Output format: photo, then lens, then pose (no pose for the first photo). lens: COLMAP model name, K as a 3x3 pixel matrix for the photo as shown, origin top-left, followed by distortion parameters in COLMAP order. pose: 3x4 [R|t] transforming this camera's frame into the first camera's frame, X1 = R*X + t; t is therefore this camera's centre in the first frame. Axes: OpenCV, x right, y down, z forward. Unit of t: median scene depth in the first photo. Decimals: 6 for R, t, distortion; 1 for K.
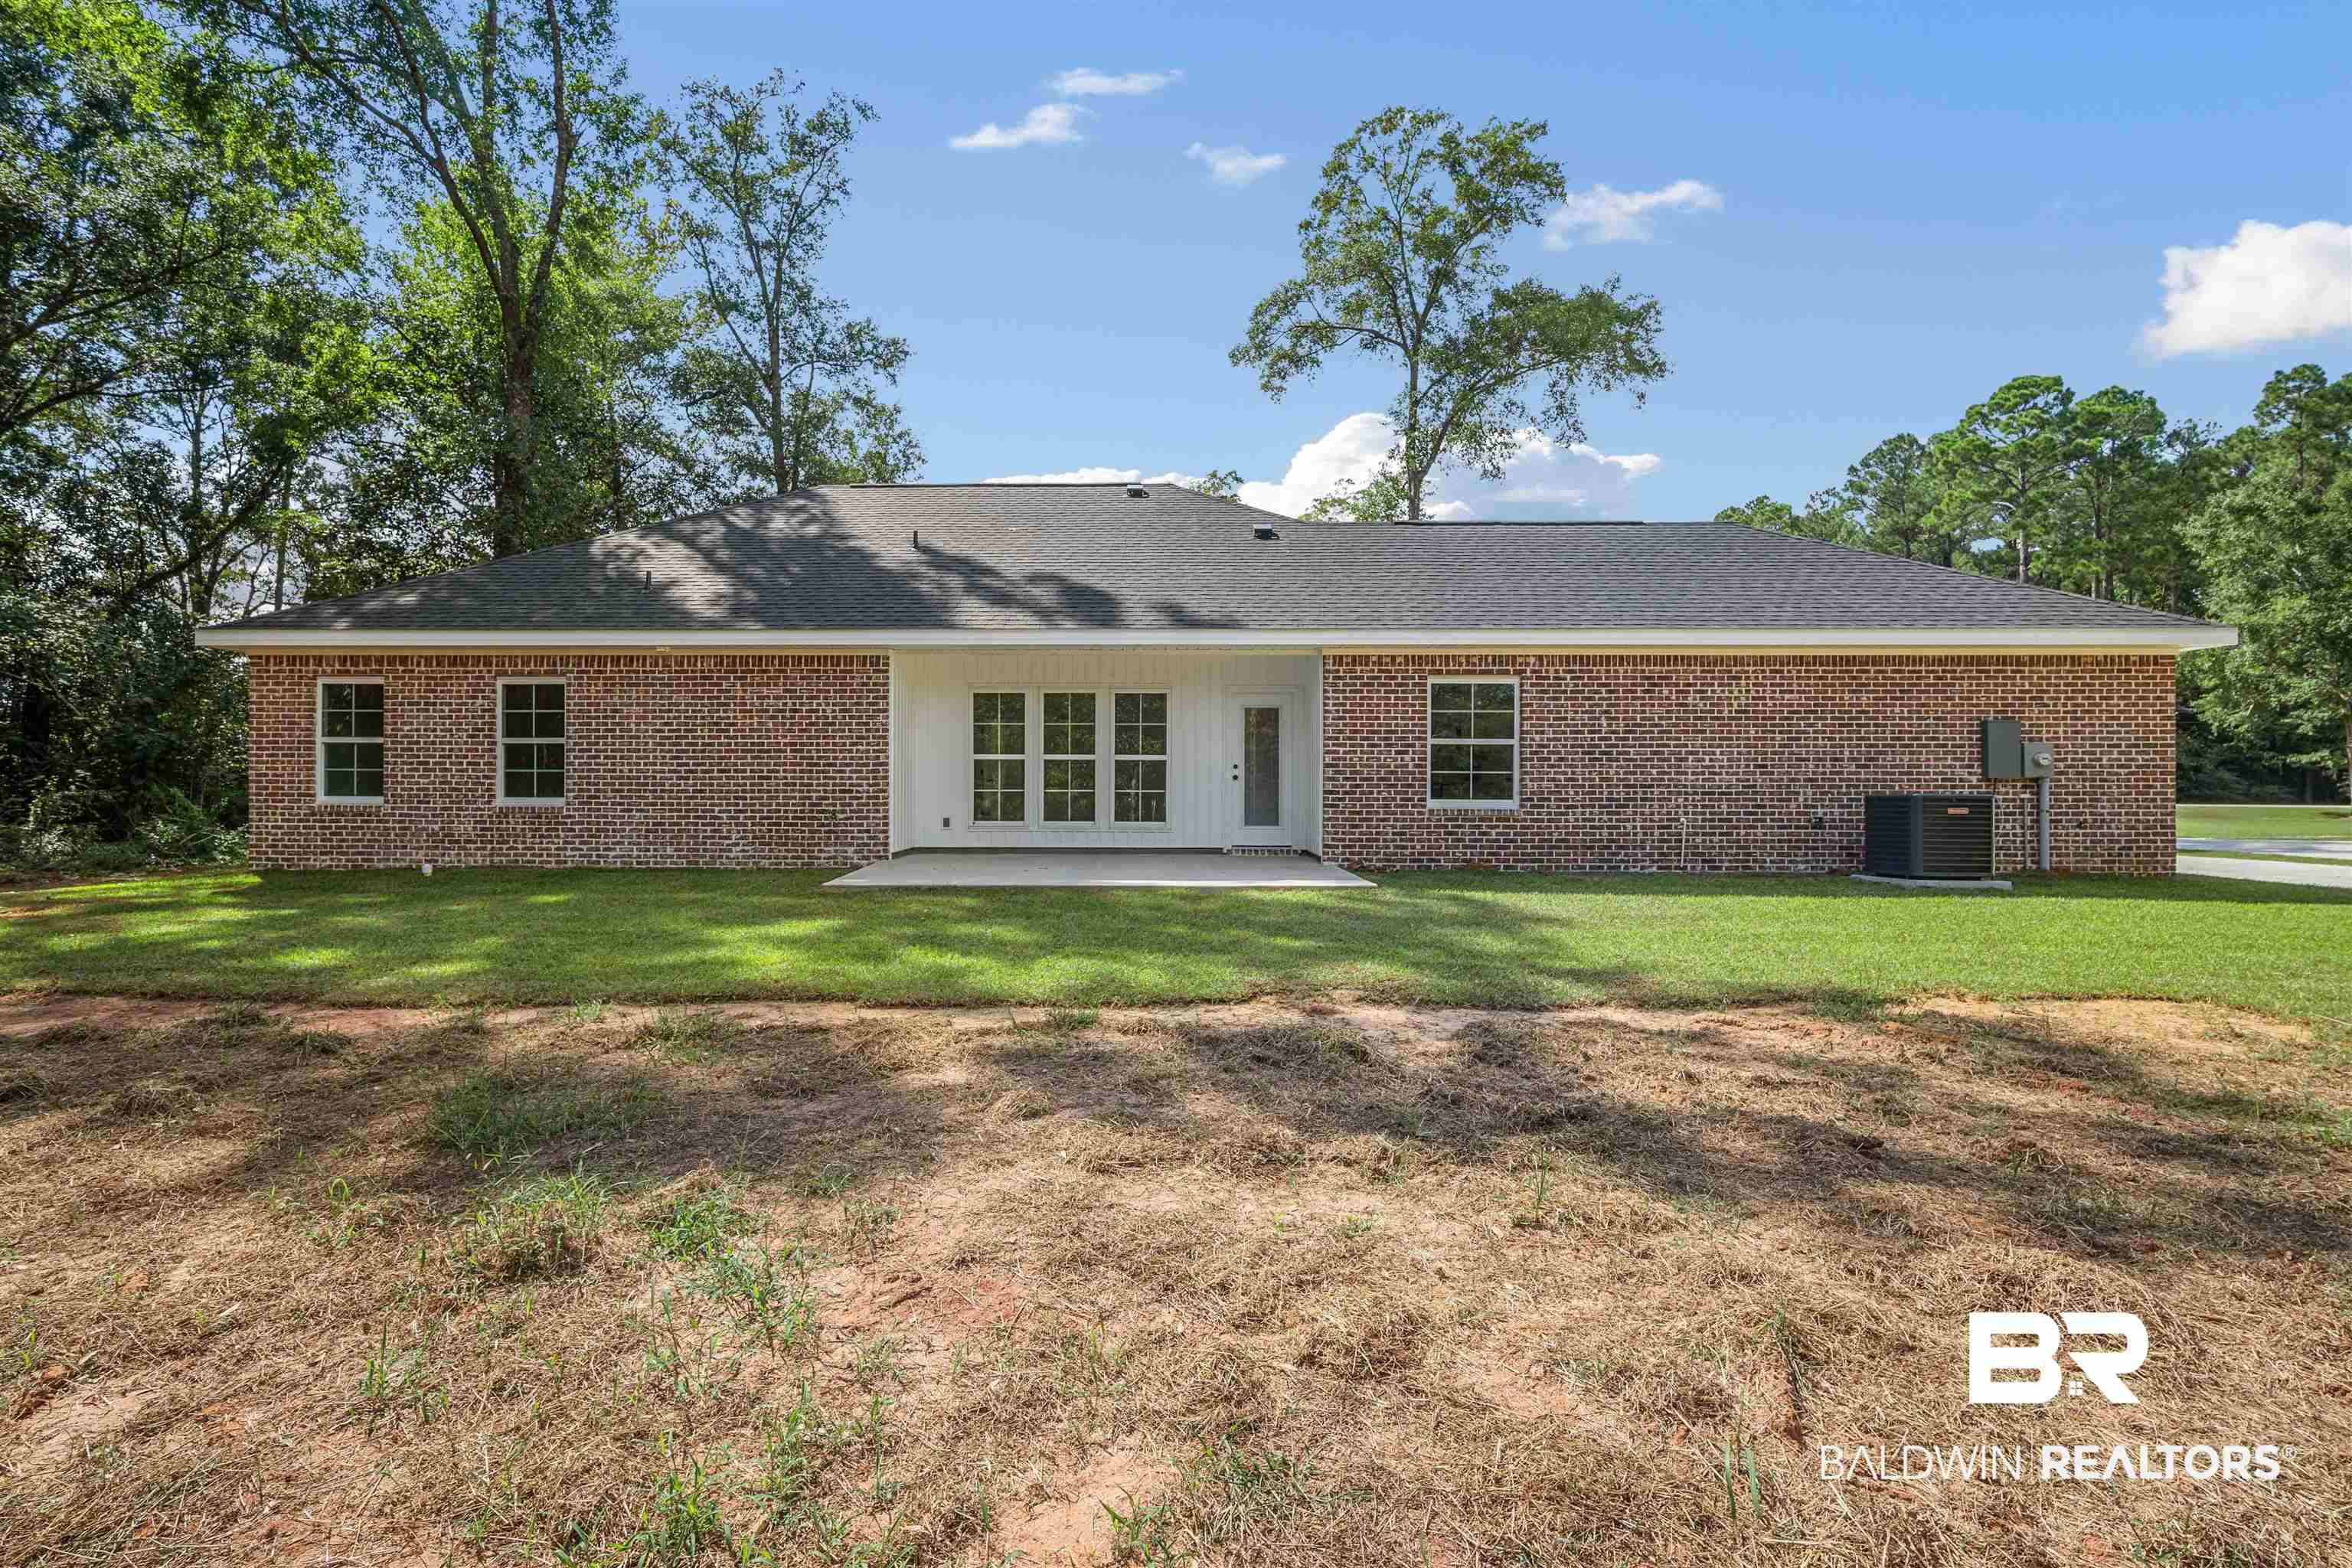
lens RADIAL K [[1036.7, 0, 1191.5], [0, 1036.7, 784.4], [0, 0, 1]] dist [-0.015978, 0.003945]
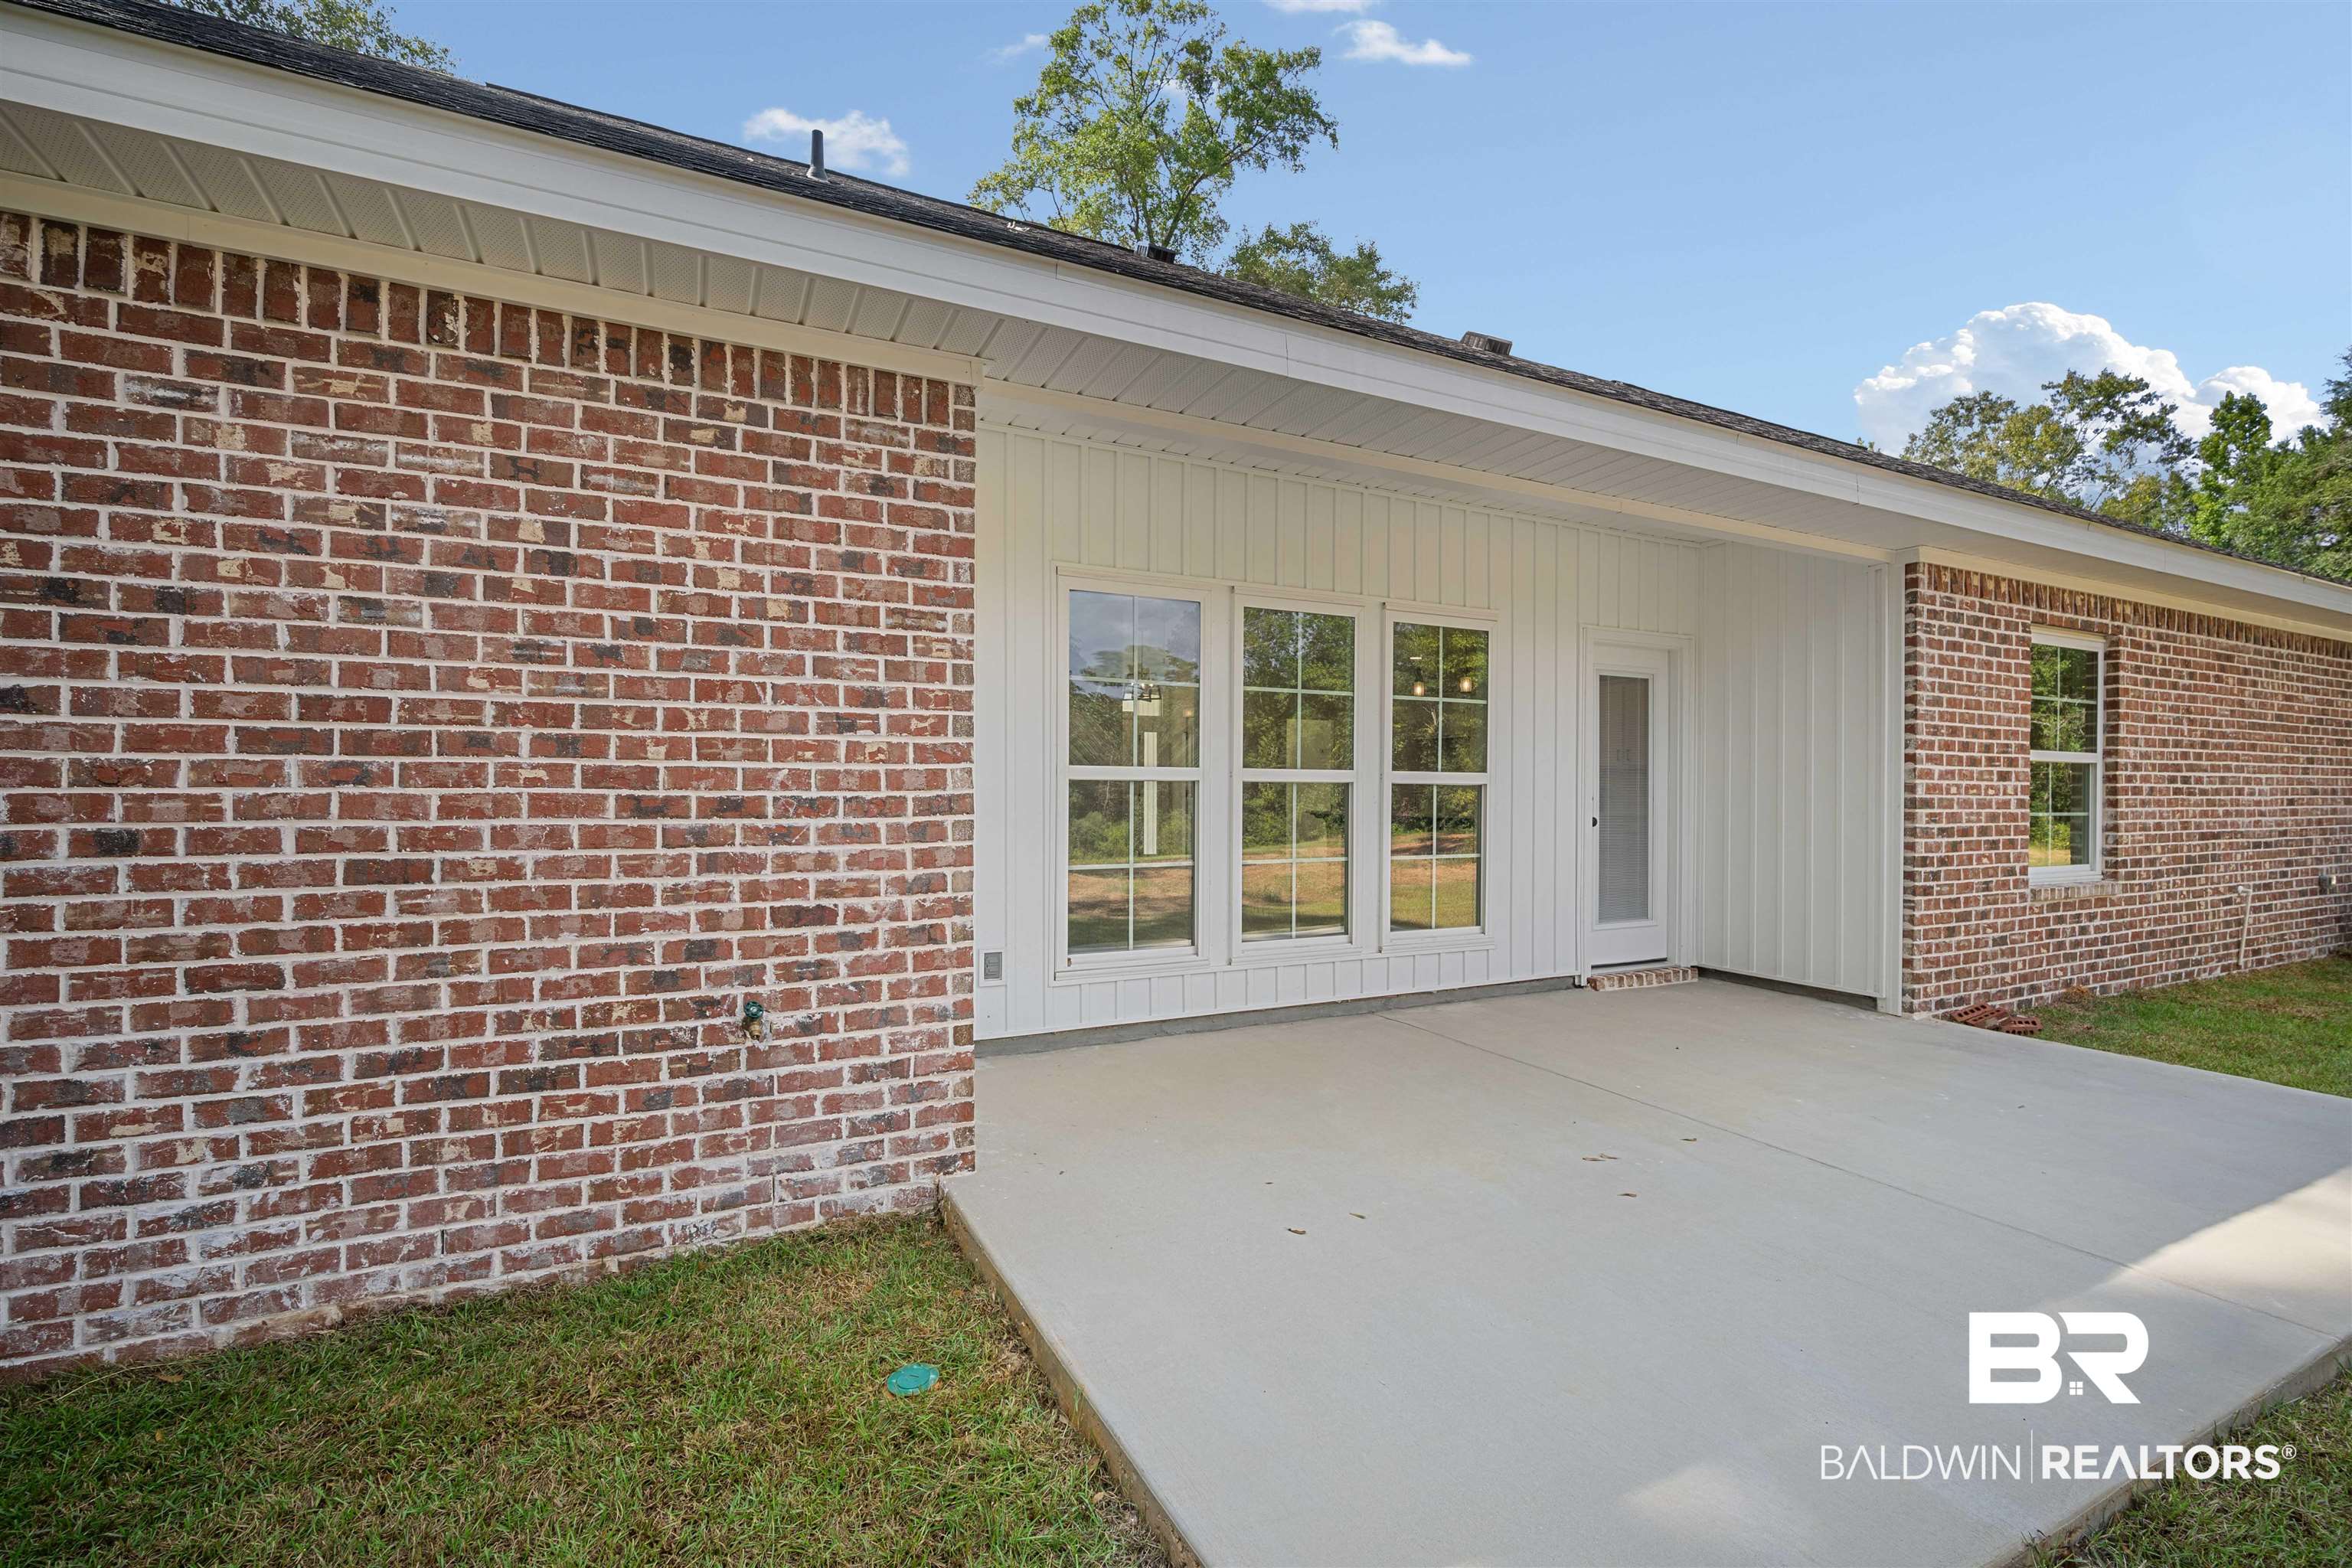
lens RADIAL K [[1036.7, 0, 1191.5], [0, 1036.7, 784.4], [0, 0, 1]] dist [-0.015978, 0.003945]
pose [[0.905990, 0.006408, 0.423250, -0.321750], [-0.003799, 0.999968, -0.007007, -0.019786], [-0.423282, 0.004740, 0.905986, 0.656924]]
